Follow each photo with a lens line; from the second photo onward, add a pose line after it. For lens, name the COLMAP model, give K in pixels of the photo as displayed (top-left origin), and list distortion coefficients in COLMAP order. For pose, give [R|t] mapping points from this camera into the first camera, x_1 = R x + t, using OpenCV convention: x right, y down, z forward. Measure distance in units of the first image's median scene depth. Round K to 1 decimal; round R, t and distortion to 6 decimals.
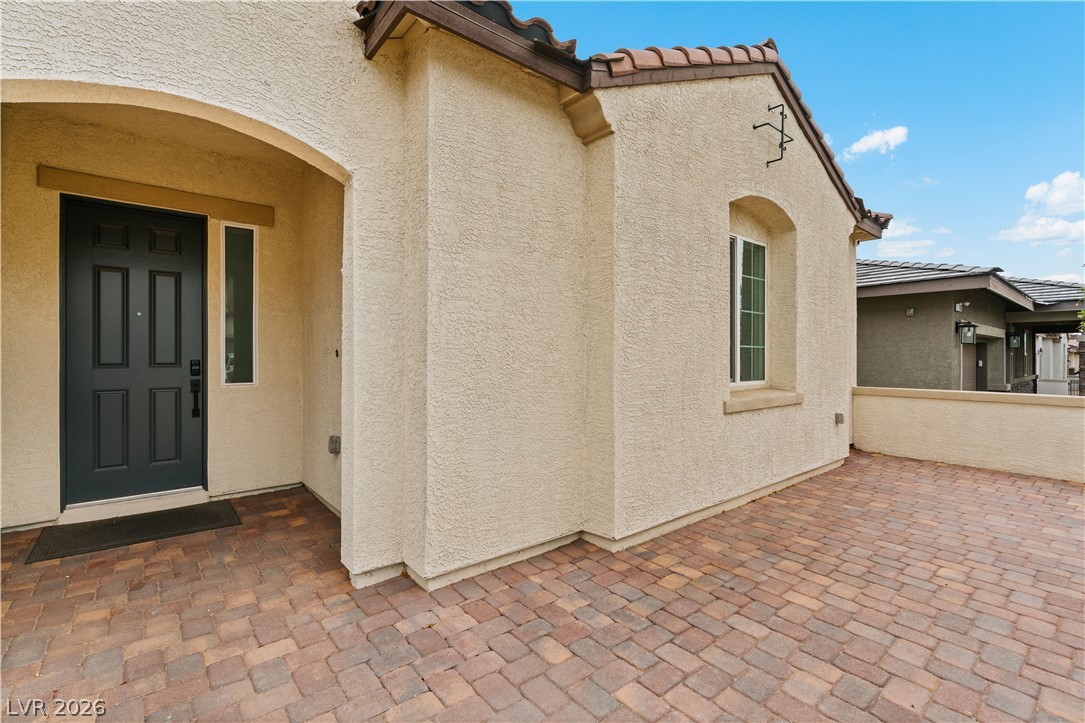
lens RADIAL K [[485.9, 0, 538.2], [0, 485.9, 354.4], [0, 0, 1]] dist [-0.004863, 0.001295]
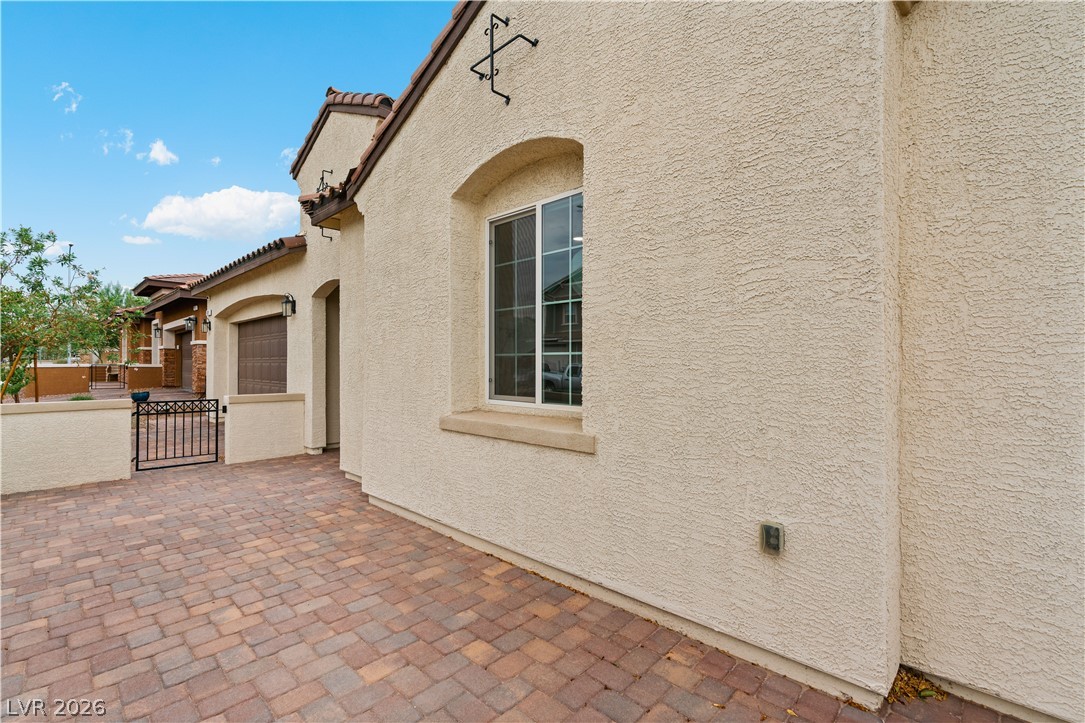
lens RADIAL K [[476.9, 0, 542.5], [0, 476.9, 361.5], [0, 0, 1]] dist [-0.002387, 0.000349]
pose [[0.121864, -0.008580, -0.992510, 1.671562], [0.002635, 0.999962, -0.008321, 0.001298], [0.992543, -0.001601, 0.121882, 1.370950]]
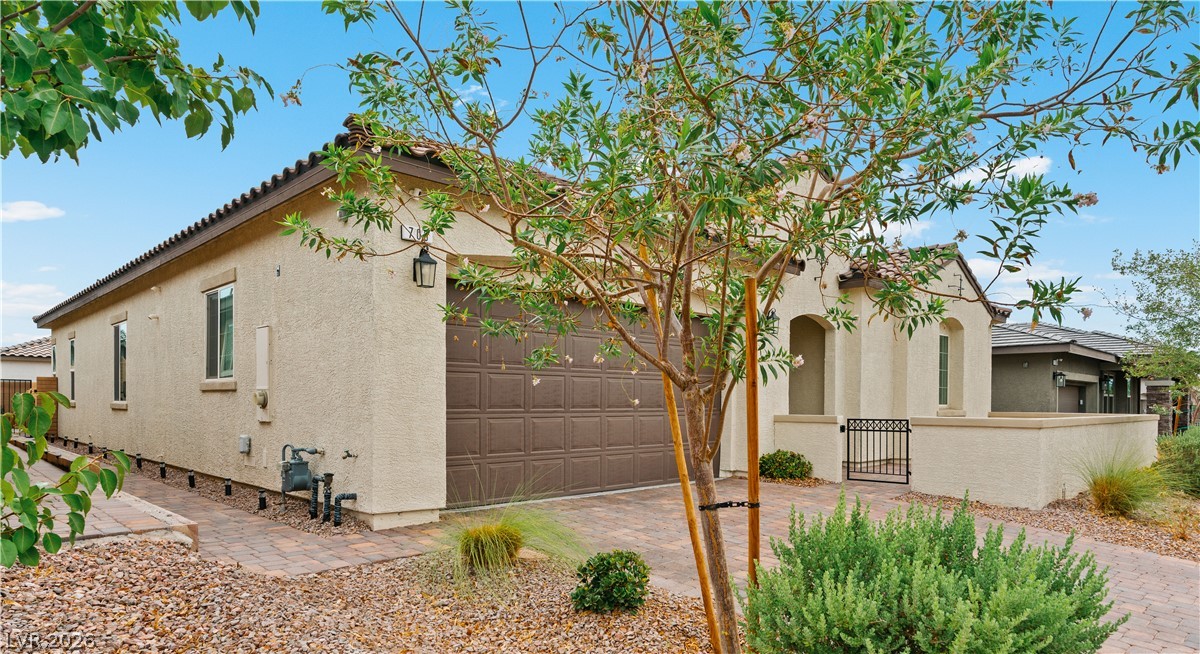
lens RADIAL K [[714.5, 0, 600.5], [0, 714.5, 417.1], [0, 0, 1]] dist [0.000056, 0.000011]
pose [[0.996087, 0.001308, 0.088367, -1.907142], [-0.003394, 0.999719, 0.023459, 0.064704], [-0.088311, -0.023667, 0.995812, -2.824486]]
